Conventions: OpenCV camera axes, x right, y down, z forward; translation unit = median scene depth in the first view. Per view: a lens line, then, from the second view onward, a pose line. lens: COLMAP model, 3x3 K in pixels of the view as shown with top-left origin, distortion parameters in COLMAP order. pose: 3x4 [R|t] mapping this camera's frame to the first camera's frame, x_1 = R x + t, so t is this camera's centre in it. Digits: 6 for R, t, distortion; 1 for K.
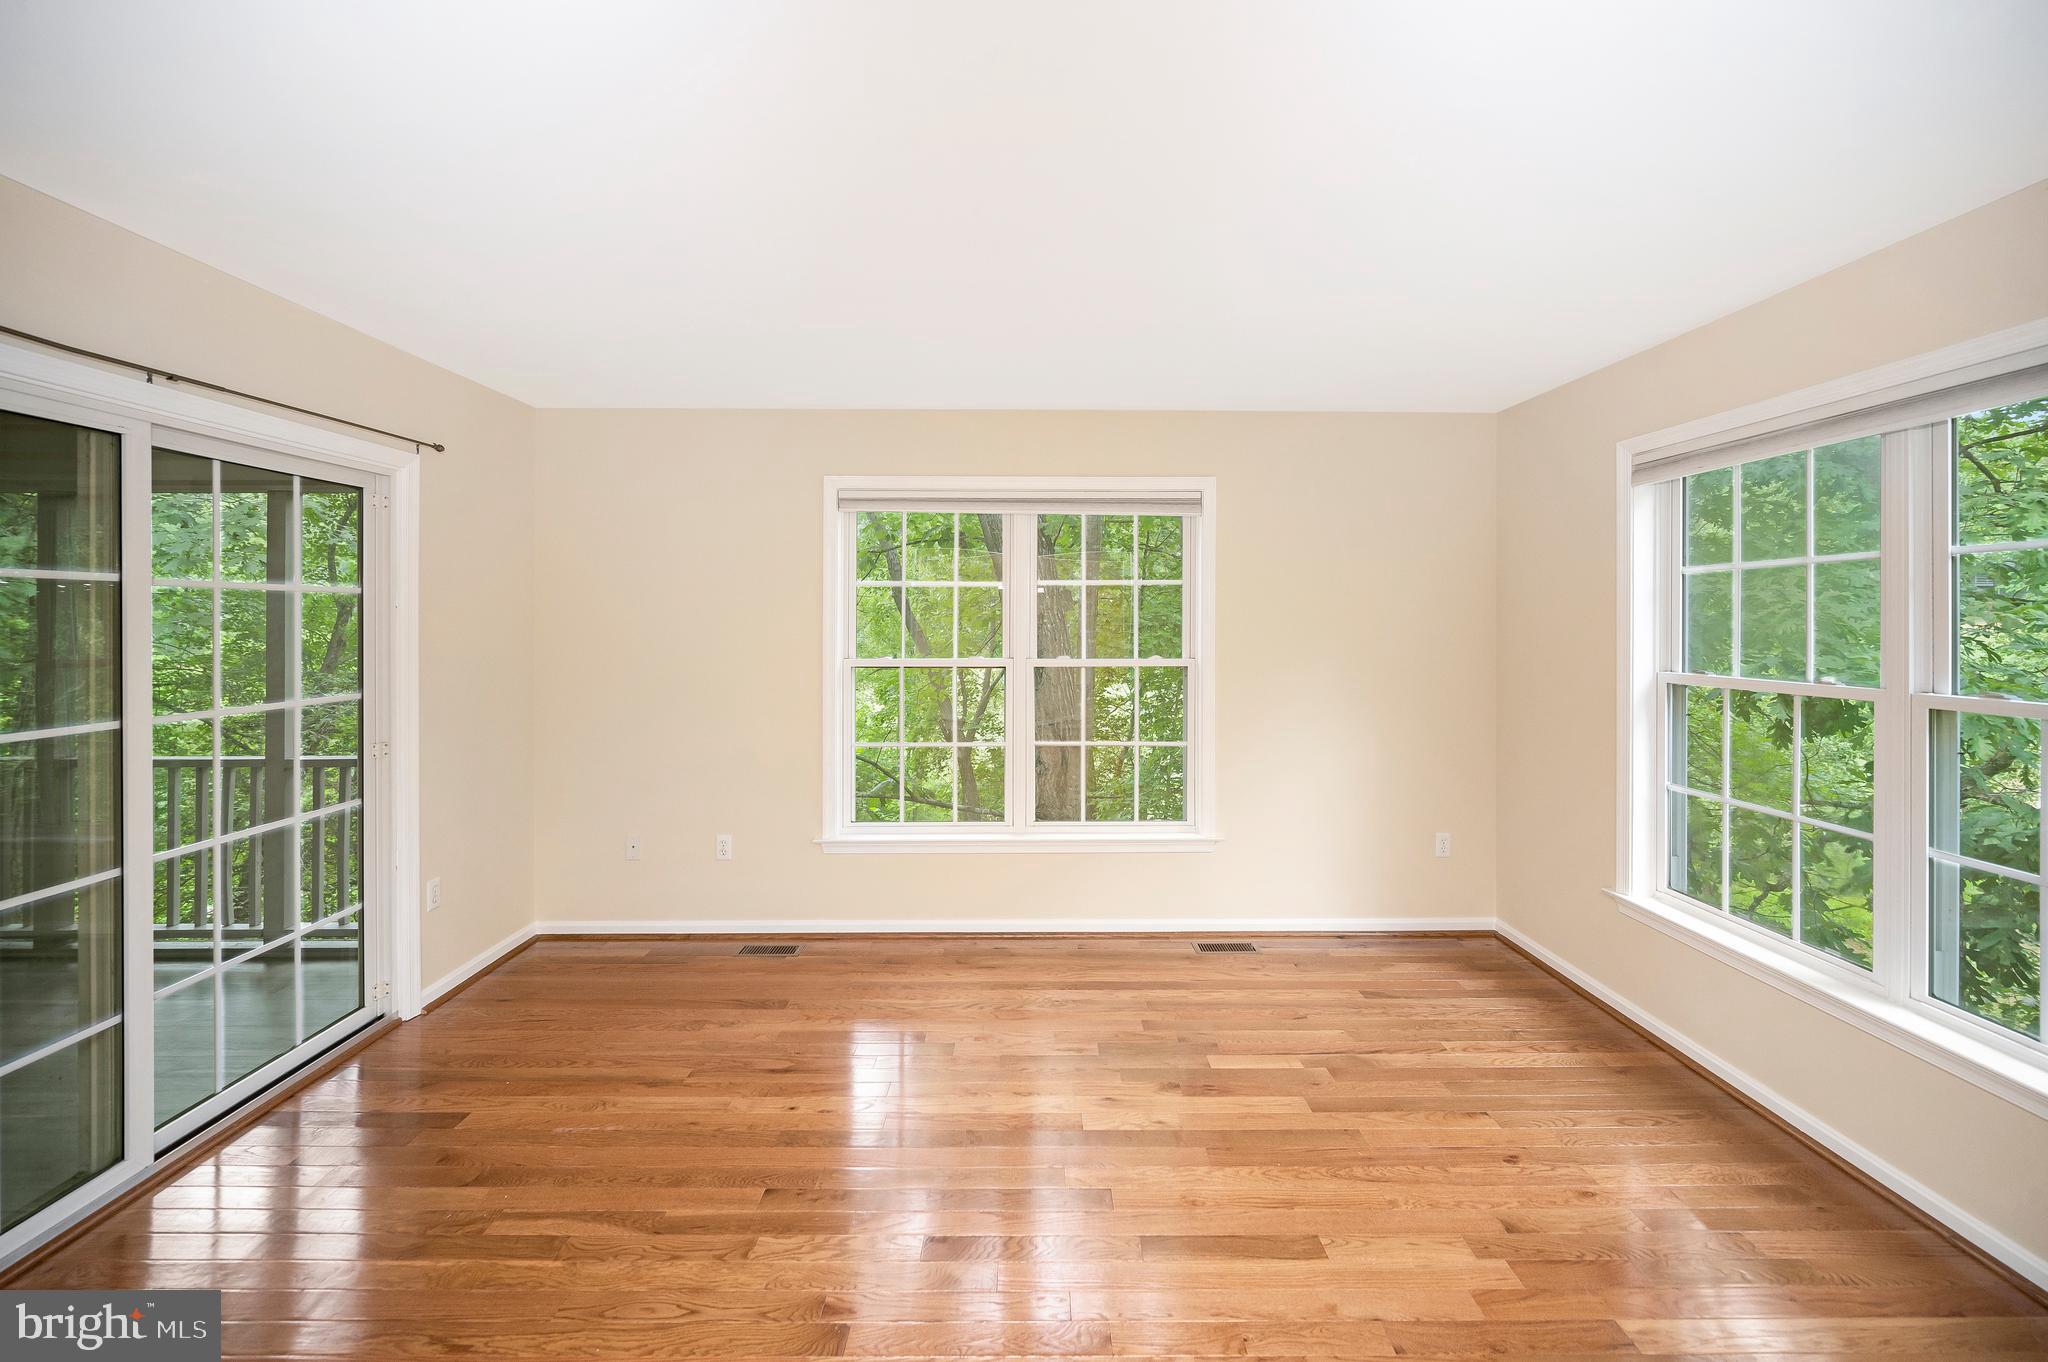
lens RADIAL K [[831.2, 0, 1023.5], [0, 831.2, 615.0], [0, 0, 1]] dist [-0.000164, -0.000024]
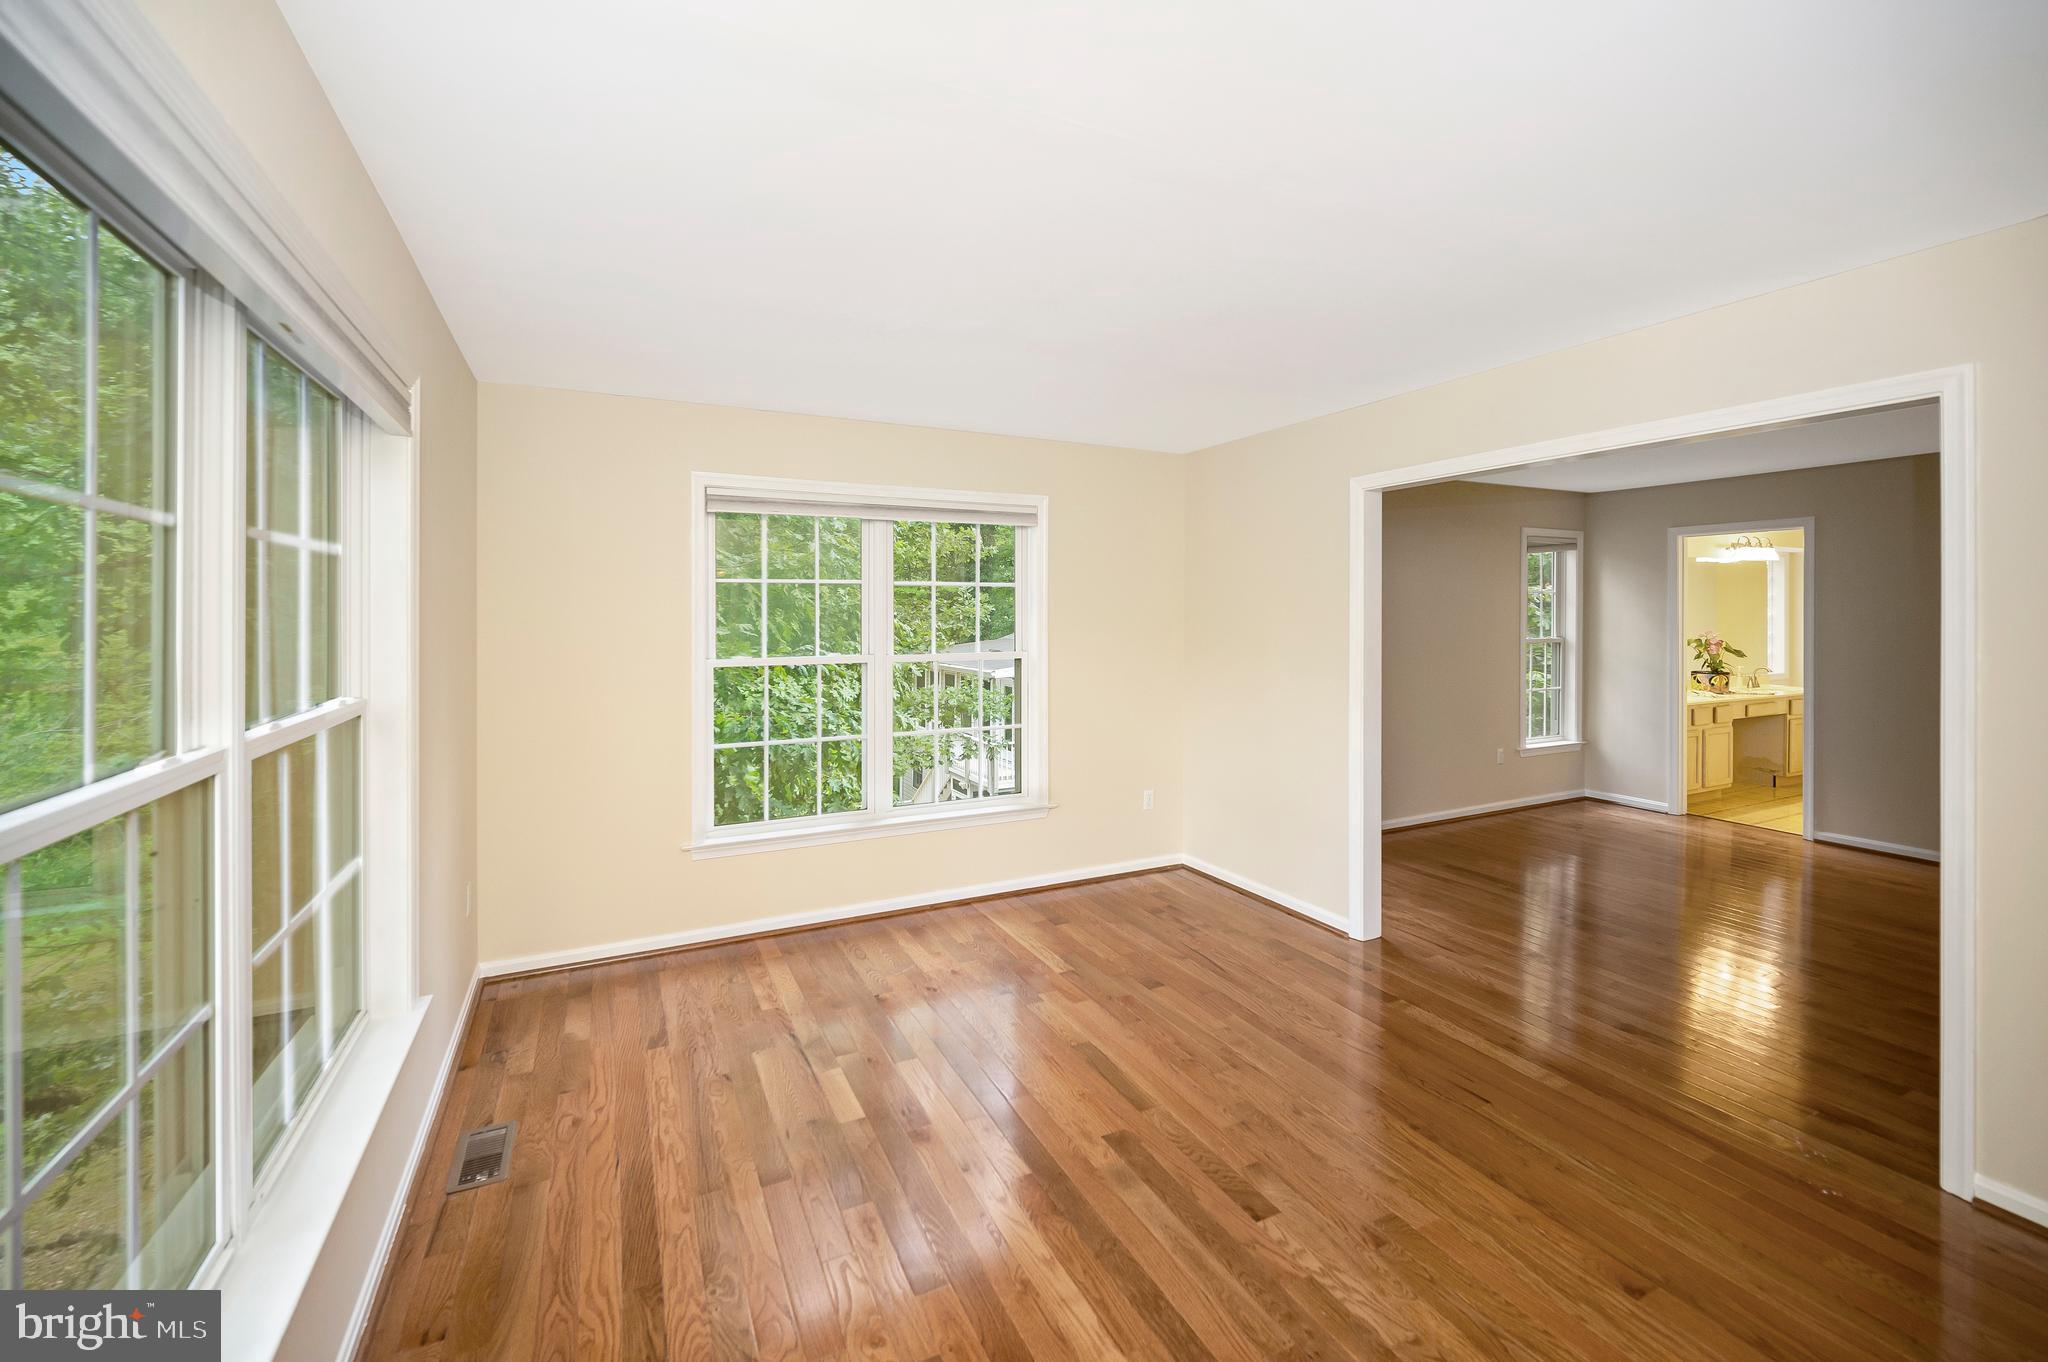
lens RADIAL K [[850.2, 0, 1029.0], [0, 850.2, 630.7], [0, 0, 1]] dist [-0.000561, -0.000426]
pose [[-0.442814, -0.017425, 0.896444, -0.644942], [0.000525, 0.999806, 0.019693, 0.000224], [-0.896613, 0.009191, -0.442719, 1.199481]]
